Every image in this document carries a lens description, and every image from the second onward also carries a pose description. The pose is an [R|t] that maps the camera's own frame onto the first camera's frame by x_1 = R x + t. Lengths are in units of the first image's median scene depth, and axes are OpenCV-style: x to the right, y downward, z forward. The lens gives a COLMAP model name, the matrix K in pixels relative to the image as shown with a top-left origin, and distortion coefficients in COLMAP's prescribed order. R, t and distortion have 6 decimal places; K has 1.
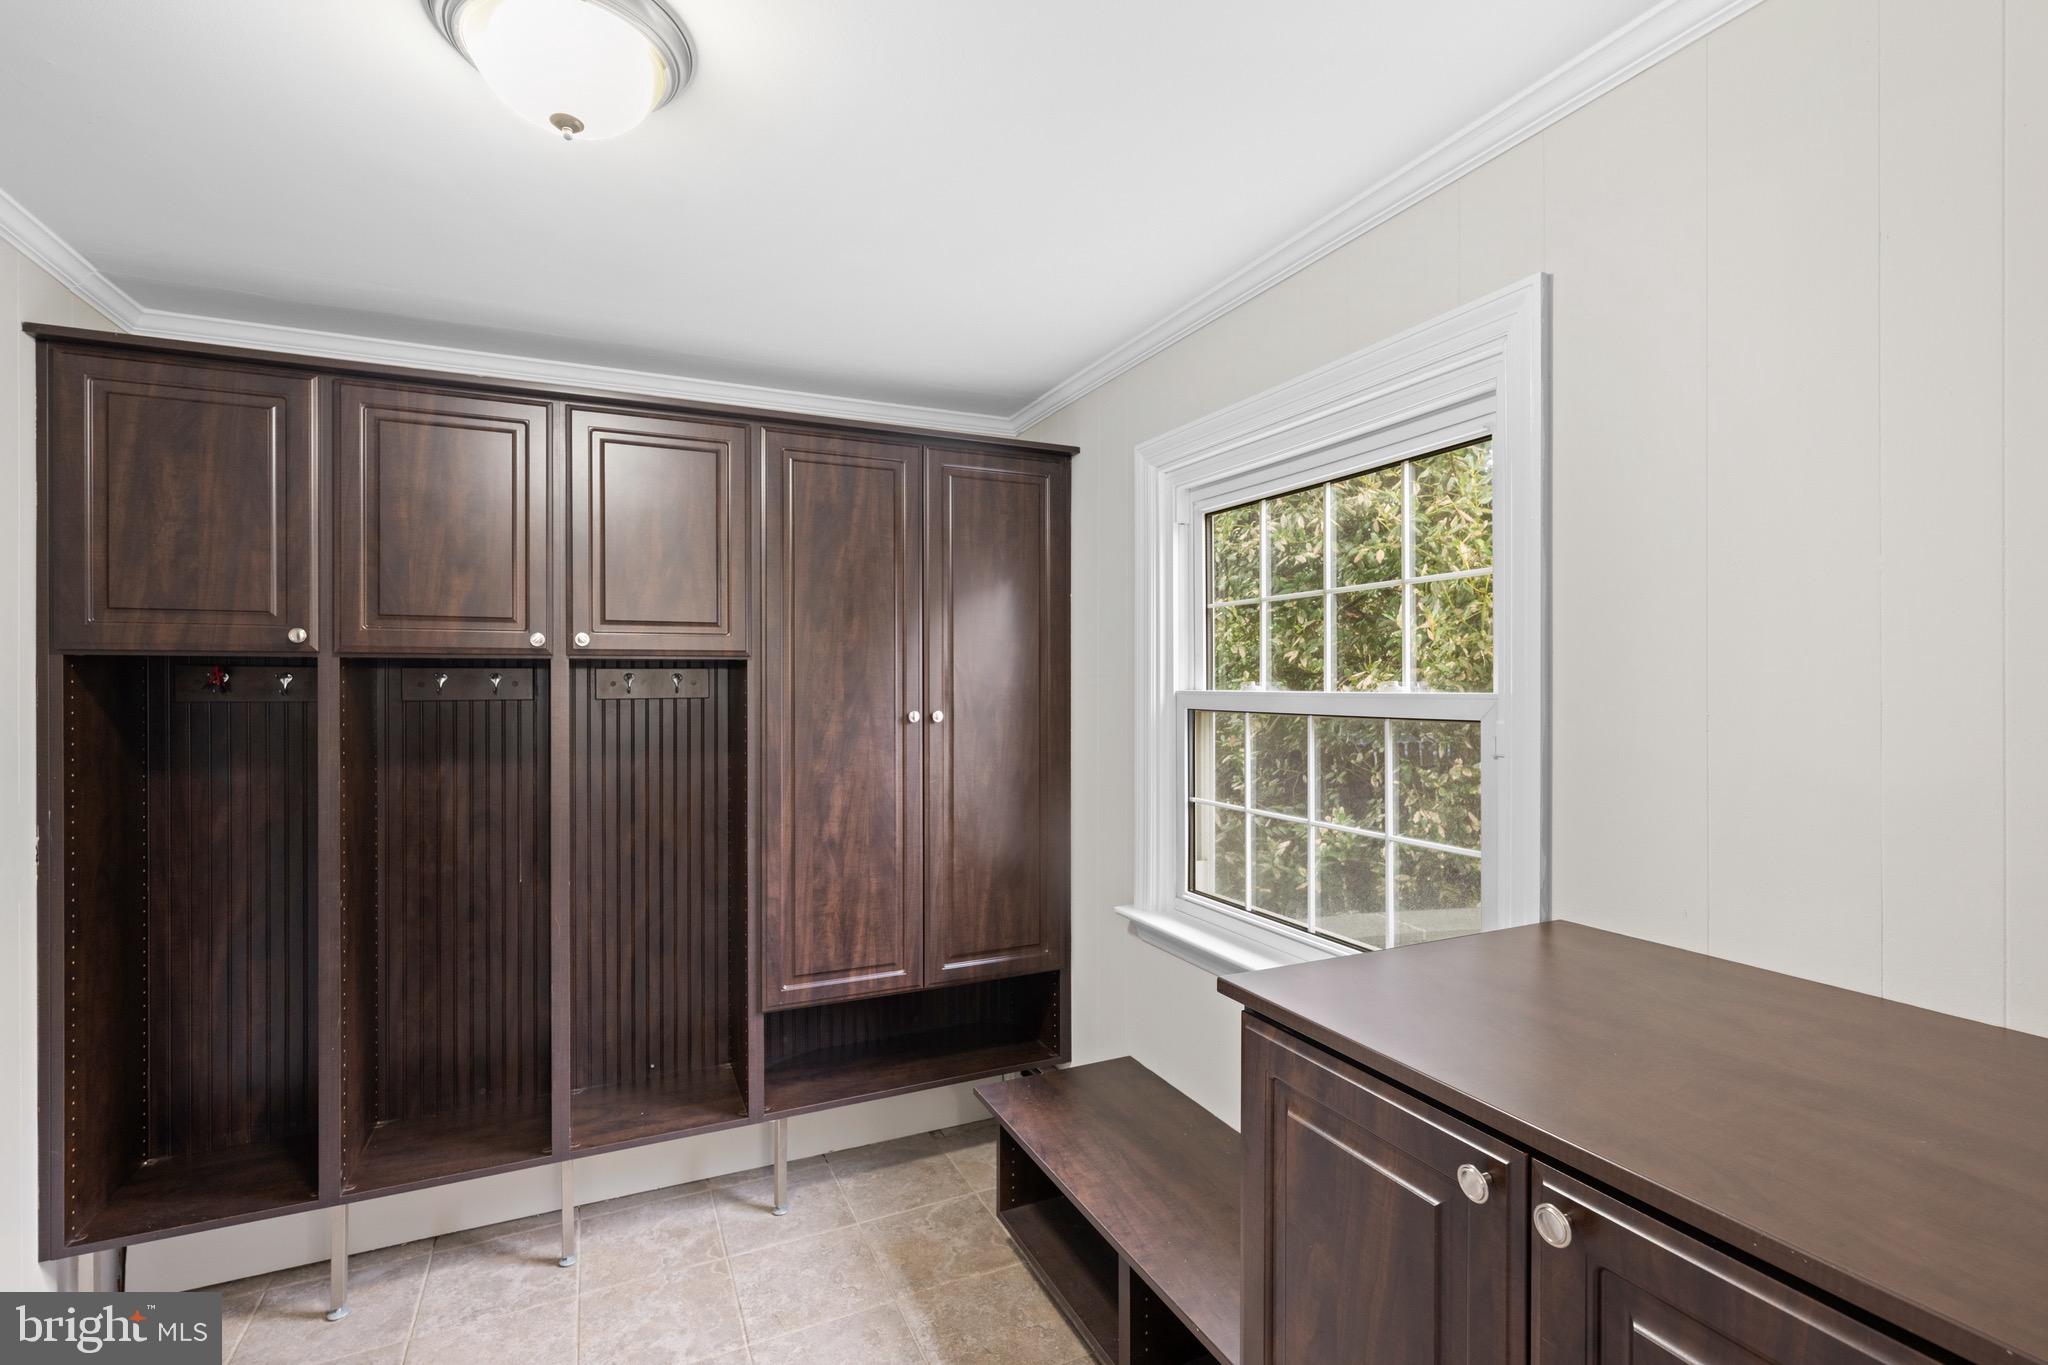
lens RADIAL K [[930.2, 0, 1025.6], [0, 930.2, 676.6], [0, 0, 1]] dist [-0.002215, 0.000941]
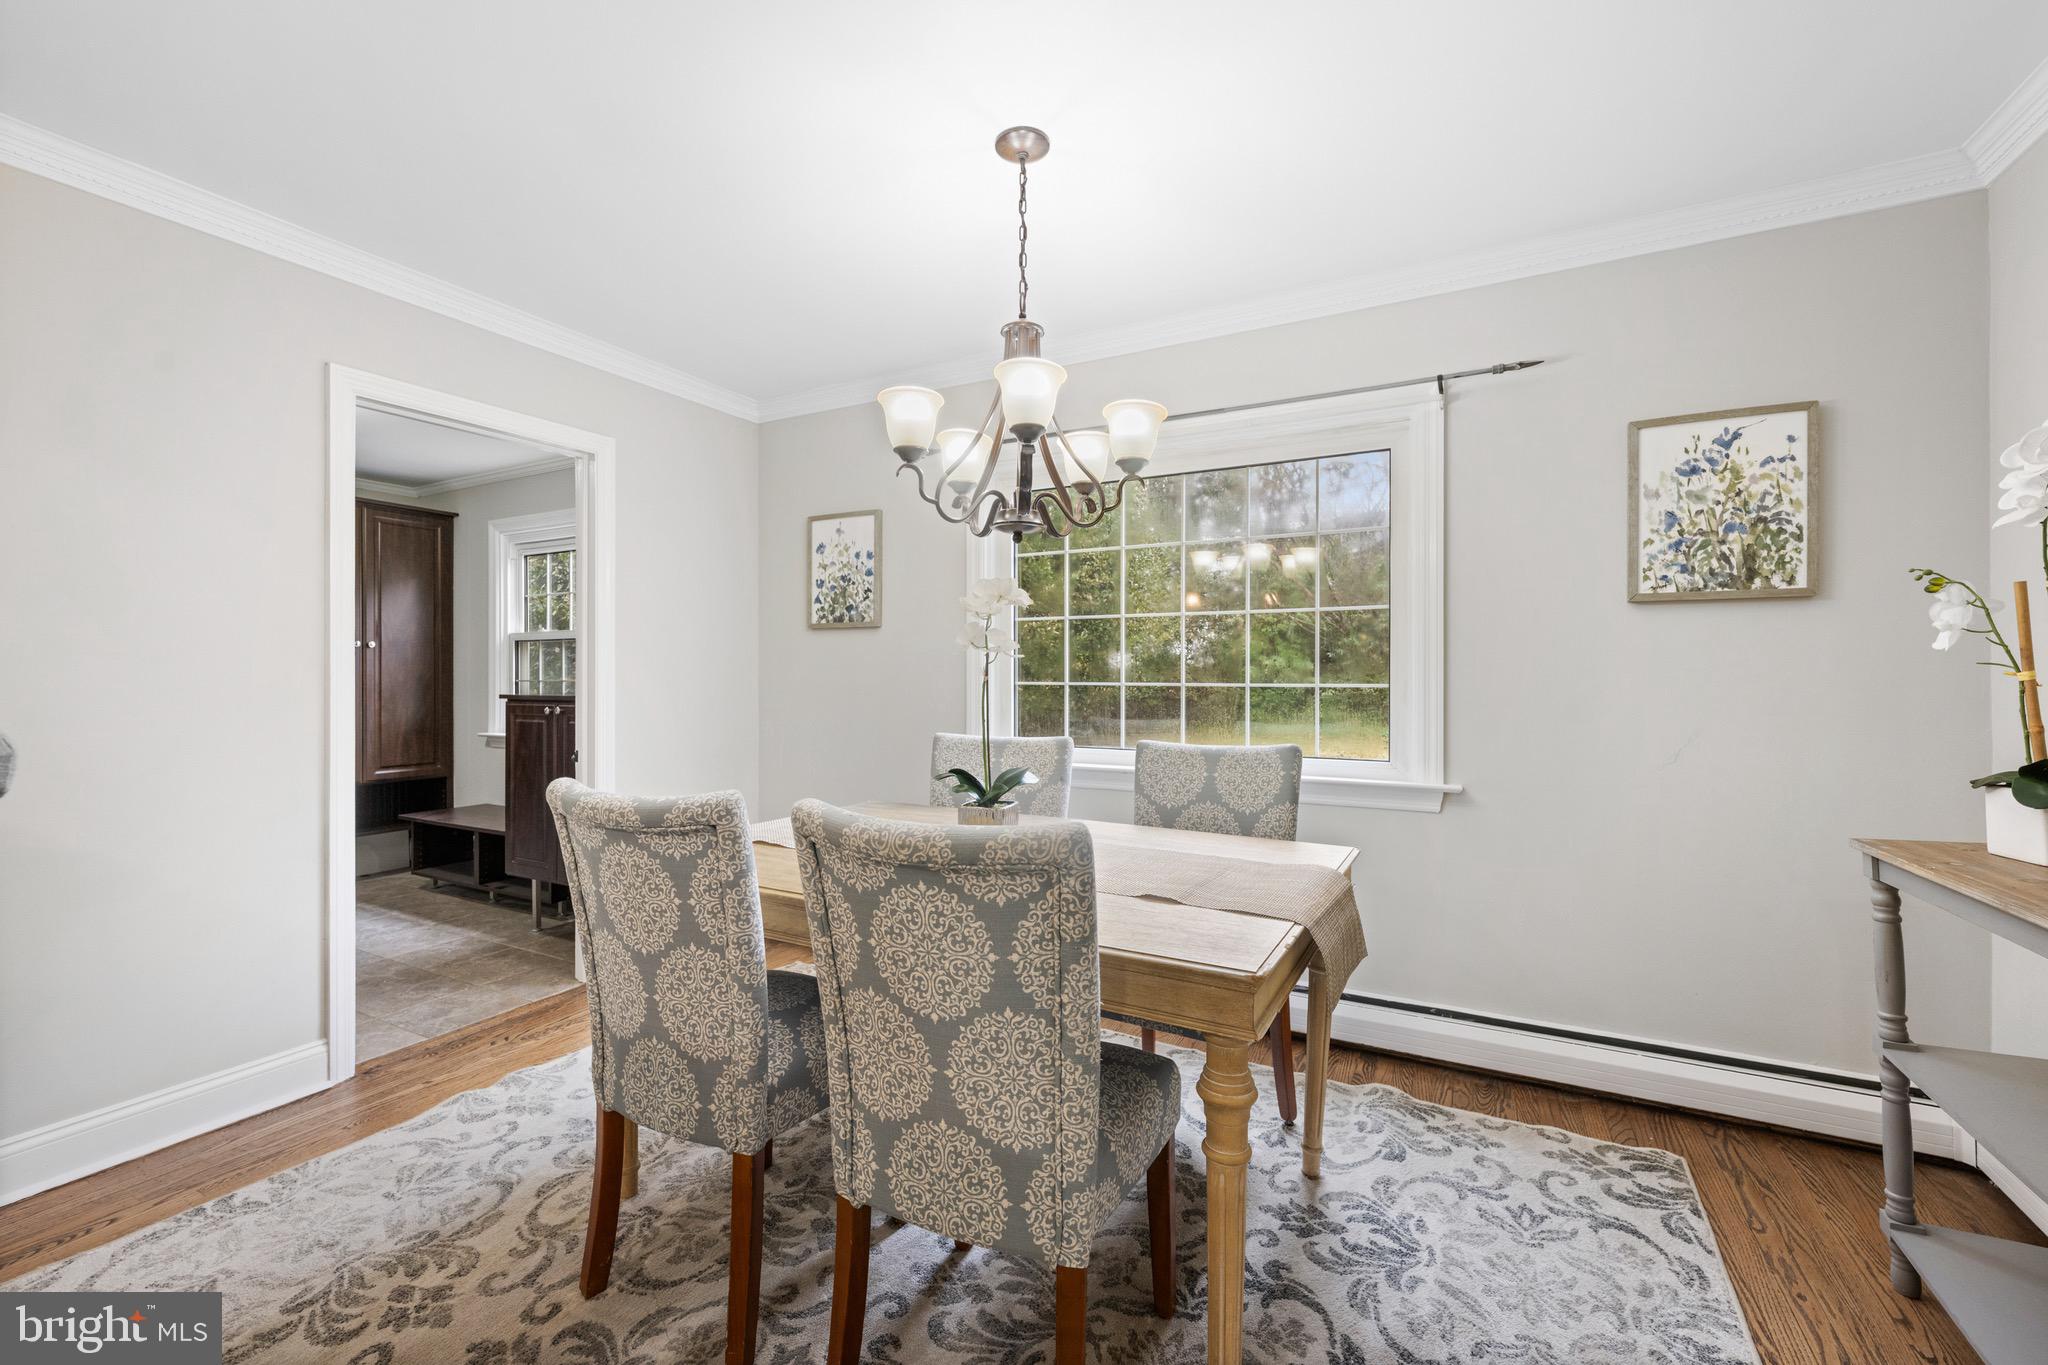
lens RADIAL K [[835.1, 0, 1028.0], [0, 835.1, 676.3], [0, 0, 1]] dist [-0.003982, -0.000057]
pose [[0.797573, 0.000727, 0.603222, -0.049536], [0.000330, 0.999999, -0.001642, 0.113327], [-0.603222, 0.001509, 0.797572, -1.238967]]
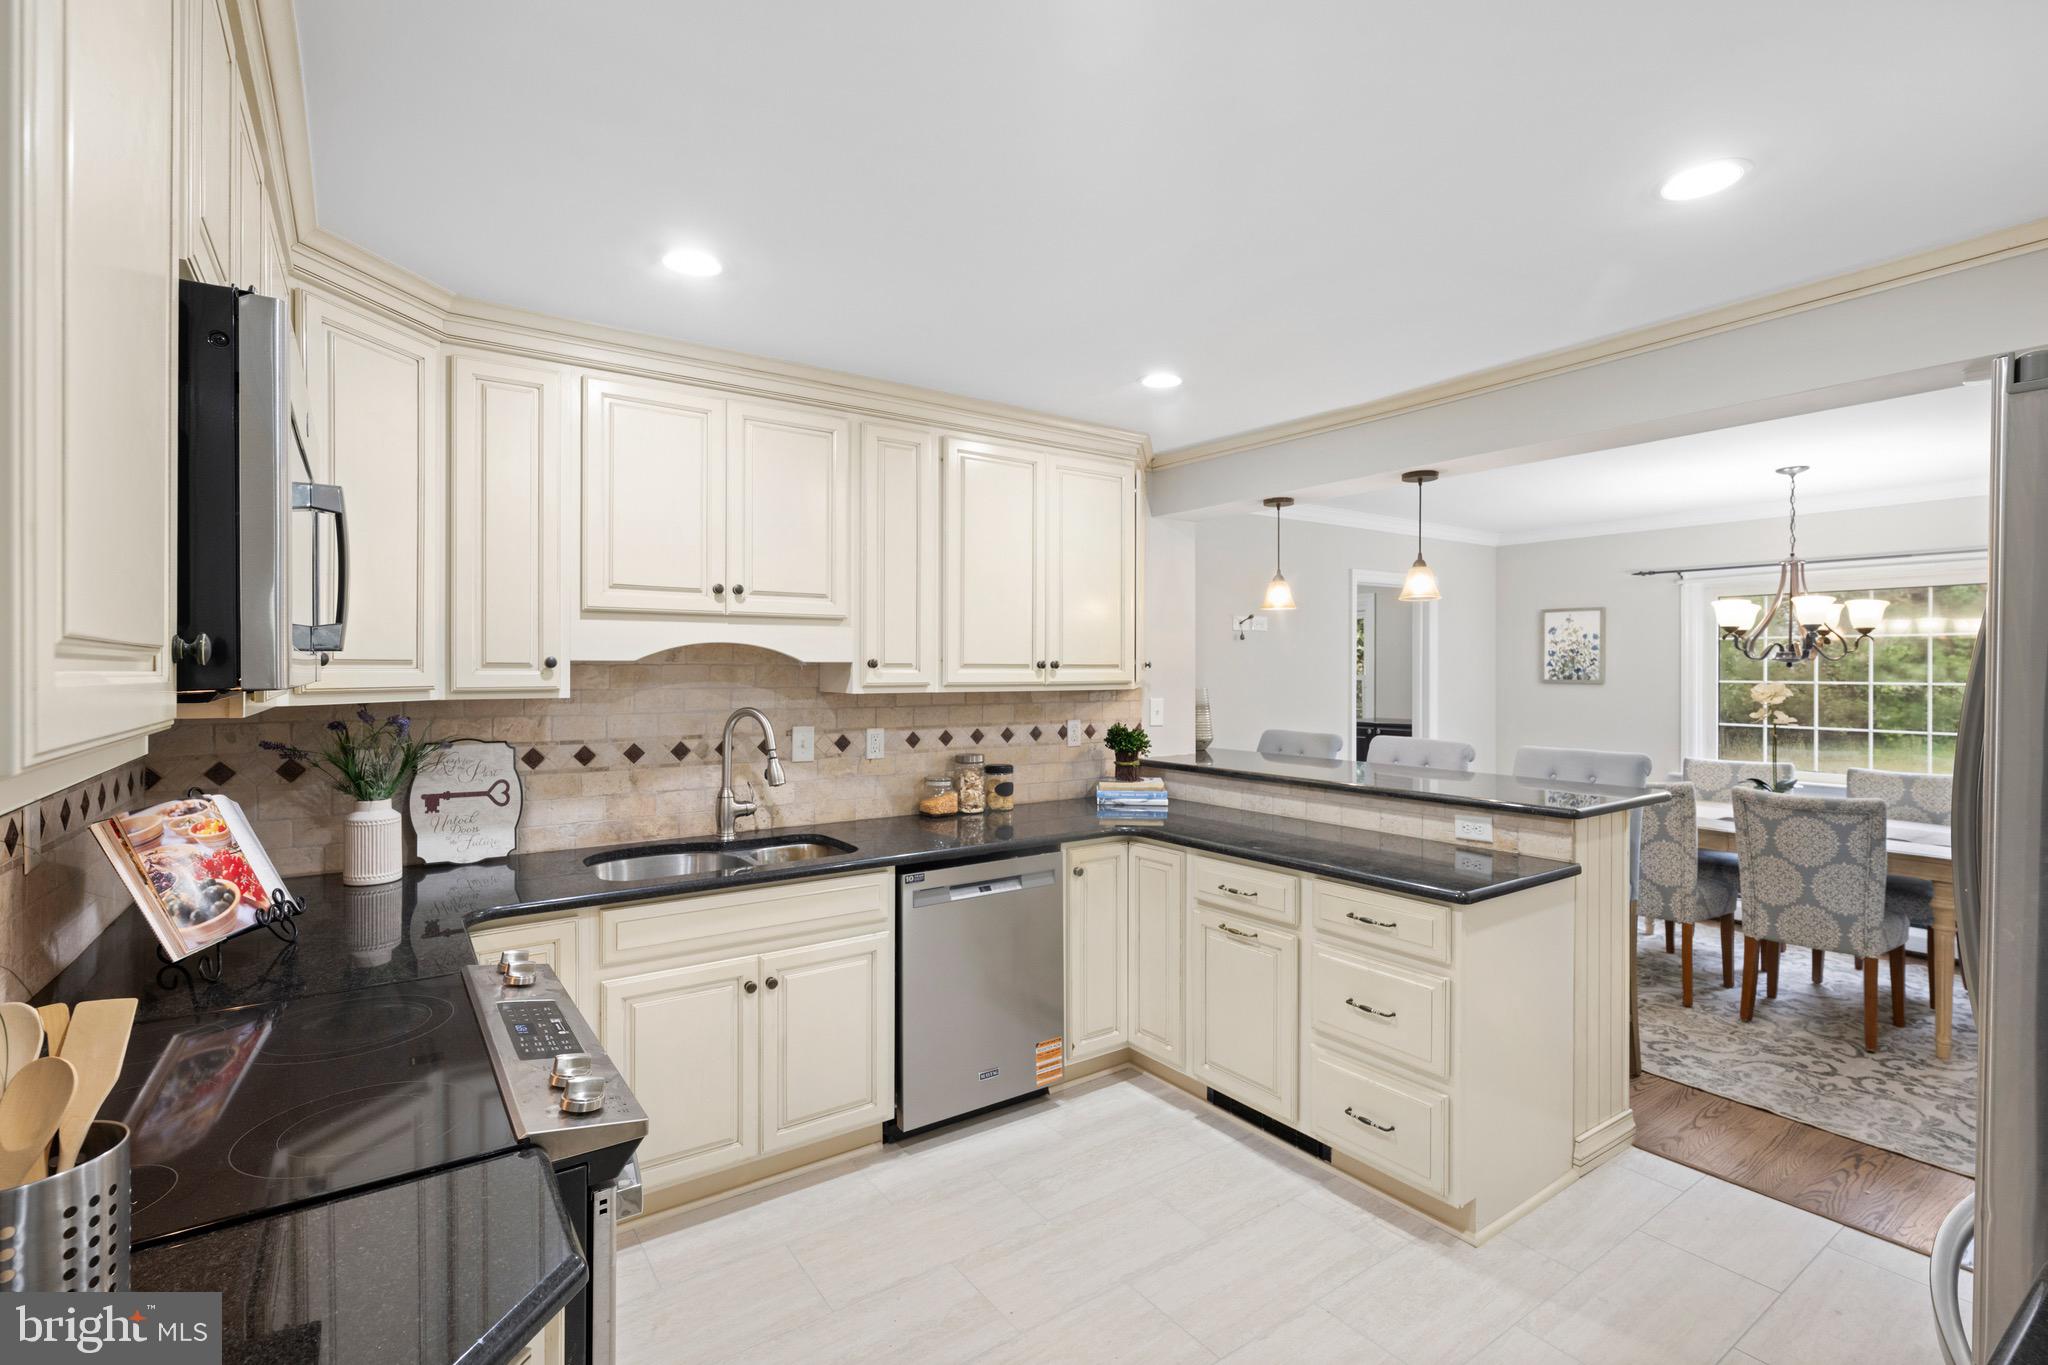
lens RADIAL K [[930.2, 0, 1025.3], [0, 930.2, 671.5], [0, 0, 1]] dist [-0.002215, 0.000941]
pose [[0.985176, 0.000919, 0.171542, -1.189406], [-0.000982, 0.999999, 0.000280, 0.005673], [-0.171541, -0.000445, 0.985177, -2.009742]]
